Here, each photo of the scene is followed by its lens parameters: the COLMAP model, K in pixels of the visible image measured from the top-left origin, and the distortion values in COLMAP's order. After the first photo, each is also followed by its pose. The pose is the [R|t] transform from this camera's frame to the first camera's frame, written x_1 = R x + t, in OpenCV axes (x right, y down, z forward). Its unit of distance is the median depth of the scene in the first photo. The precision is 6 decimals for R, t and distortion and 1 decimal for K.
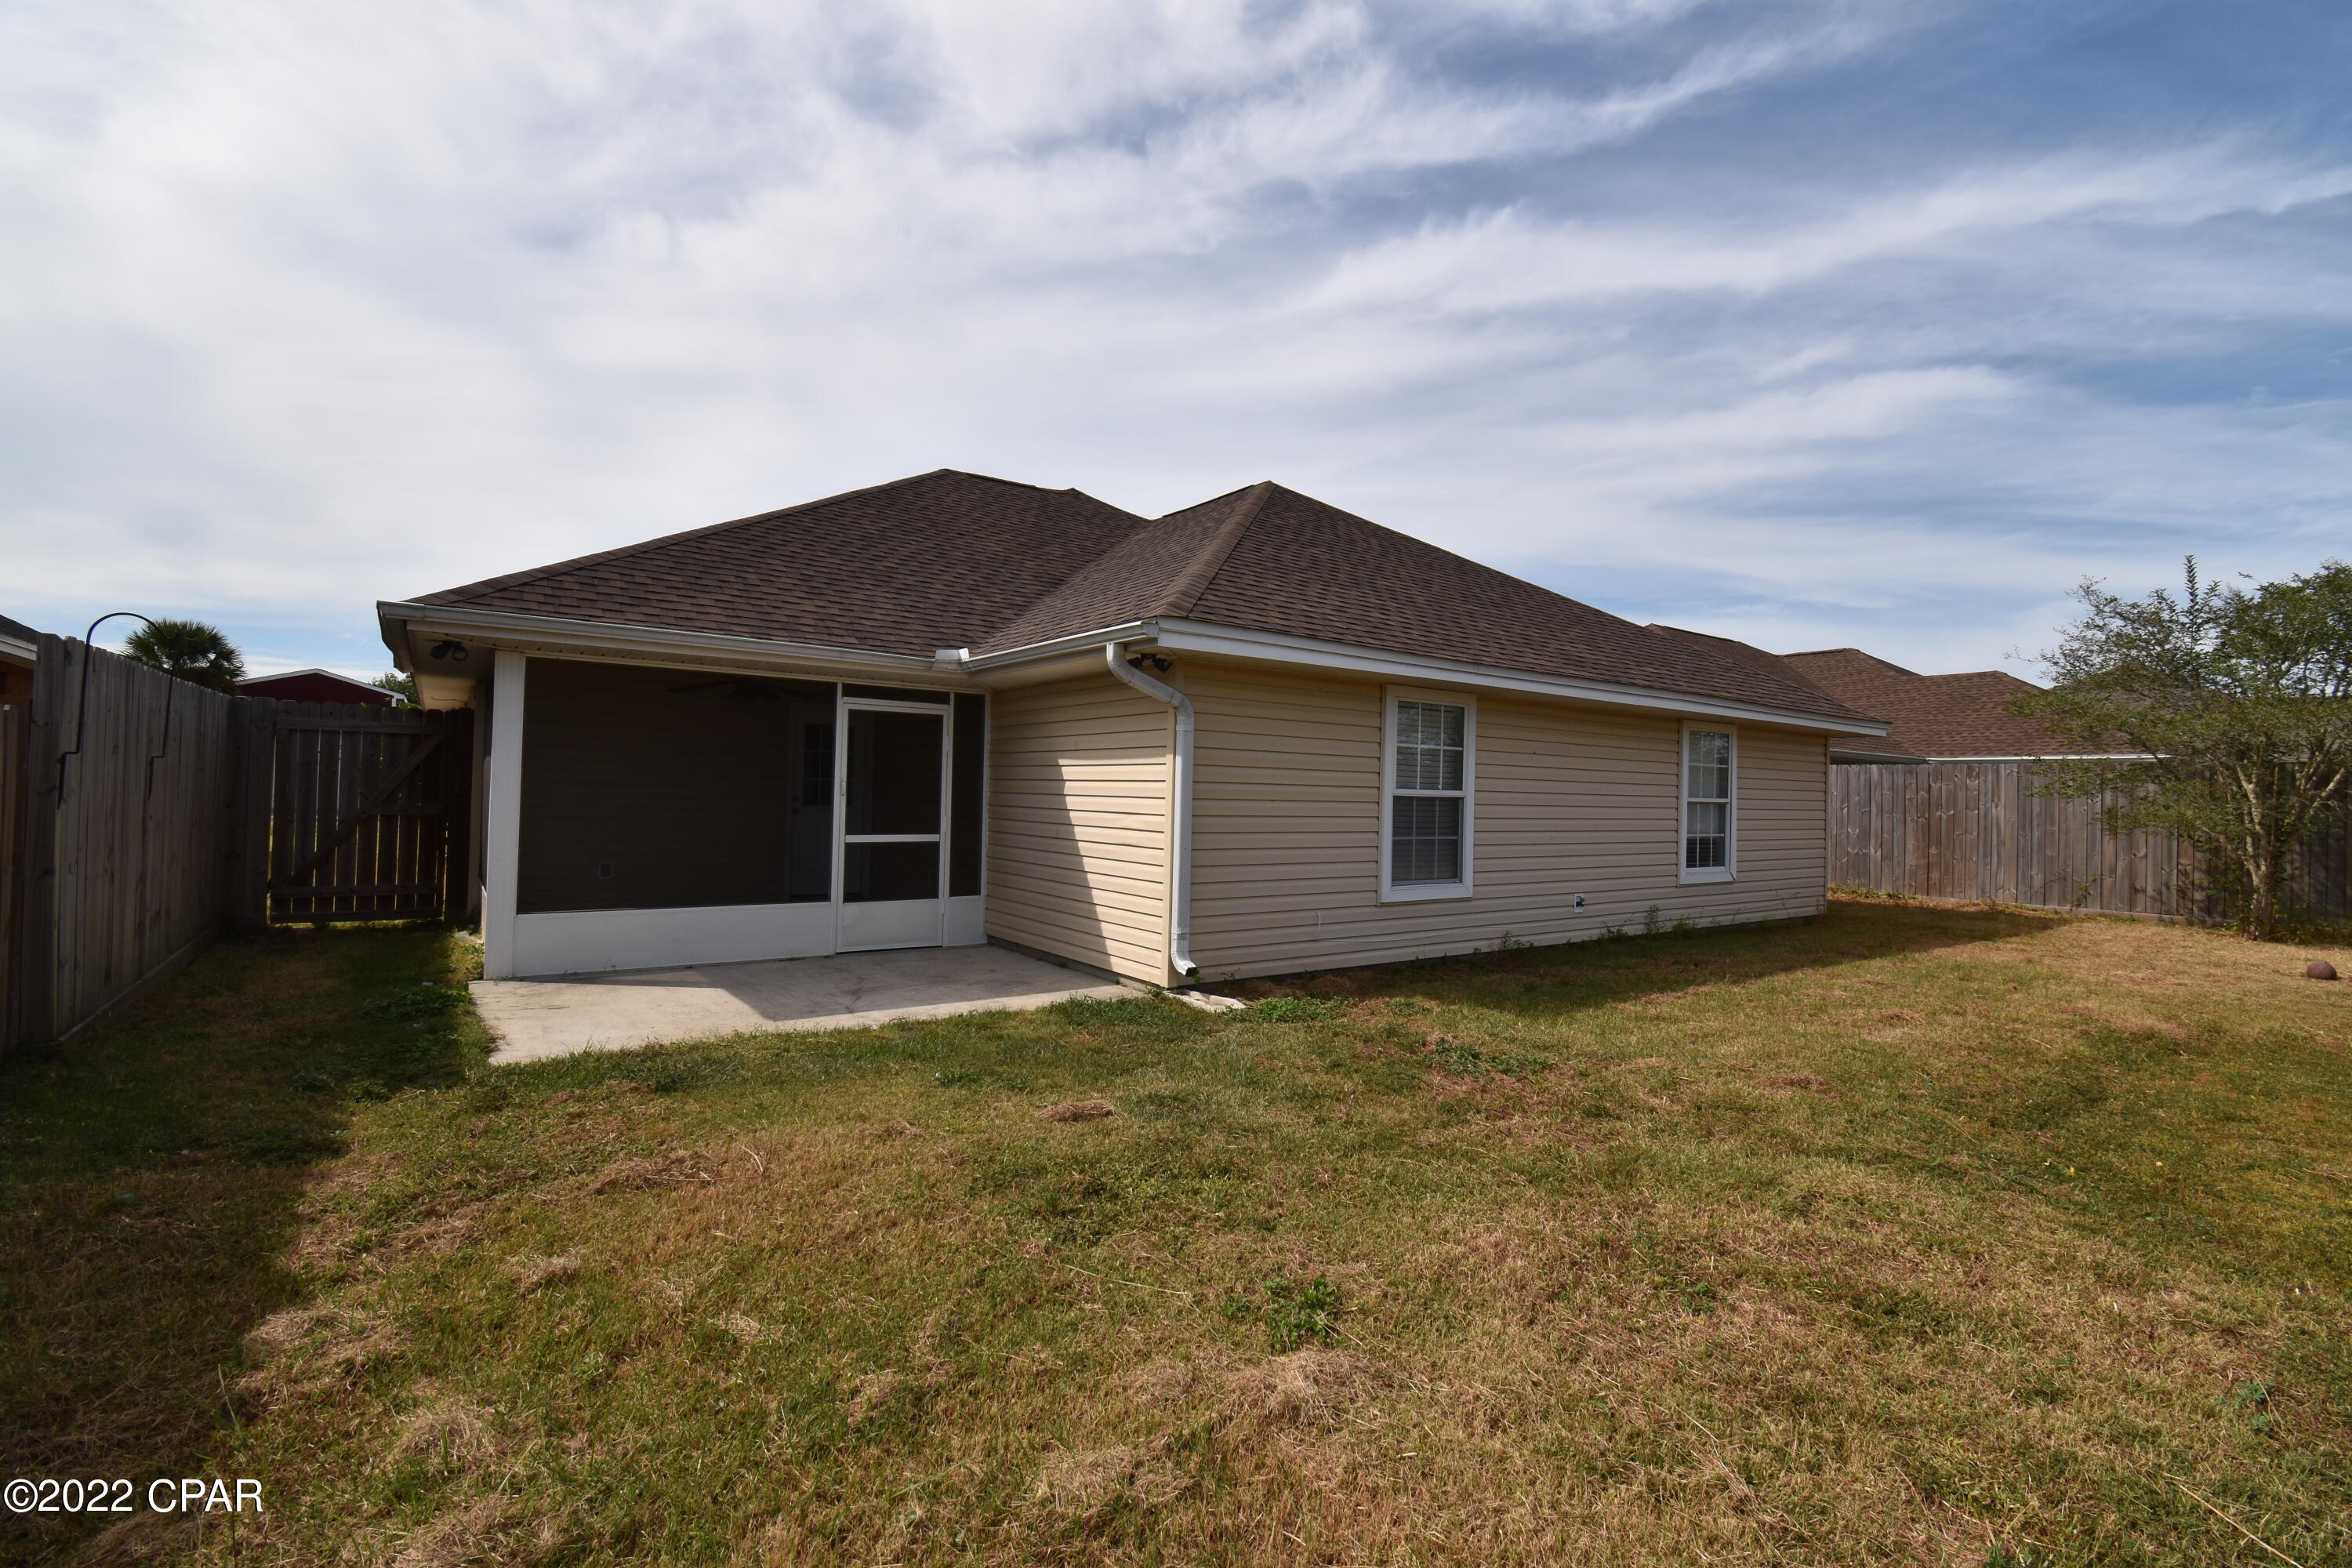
lens RADIAL K [[1032.7, 0, 1183.0], [0, 1032.7, 773.4], [0, 0, 1]] dist [0.019302, -0.025853]
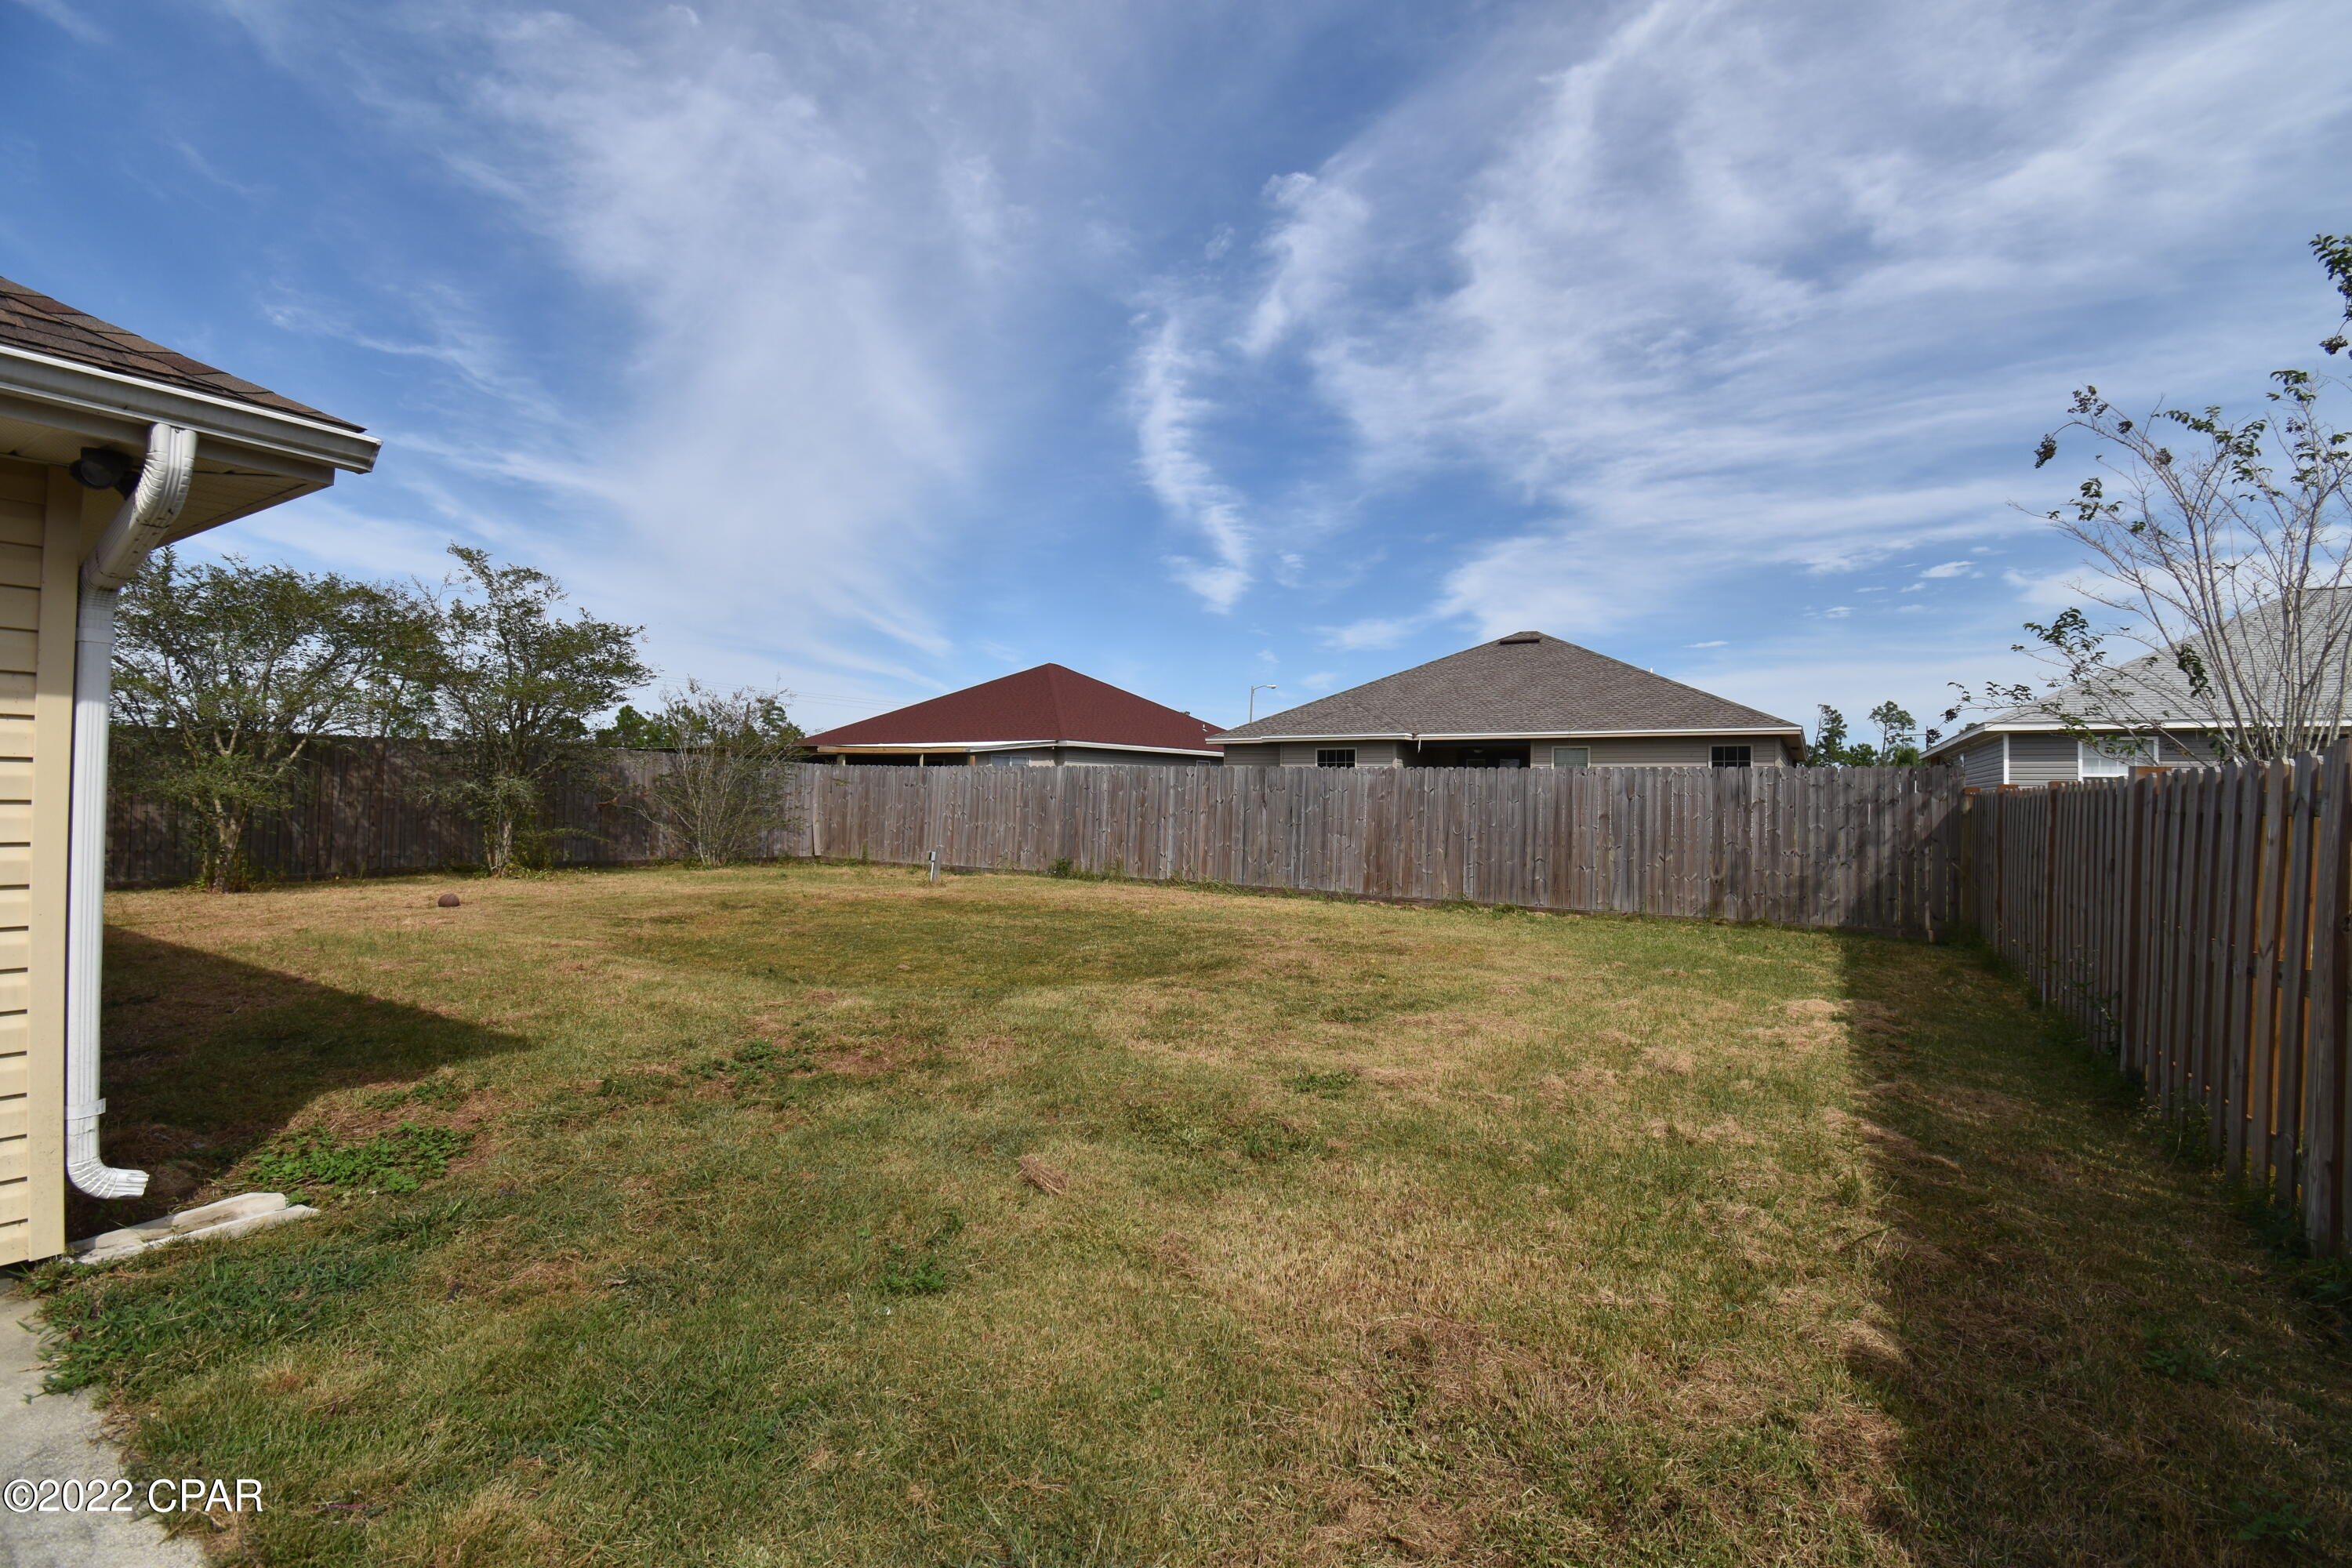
lens RADIAL K [[1032.7, 0, 1183.0], [0, 1032.7, 773.4], [0, 0, 1]] dist [0.019302, -0.025853]
pose [[-0.416466, -0.010485, 0.909091, -0.572485], [-0.047359, 0.998826, -0.010175, -0.004430], [-0.907917, -0.047291, -0.416473, 0.770707]]
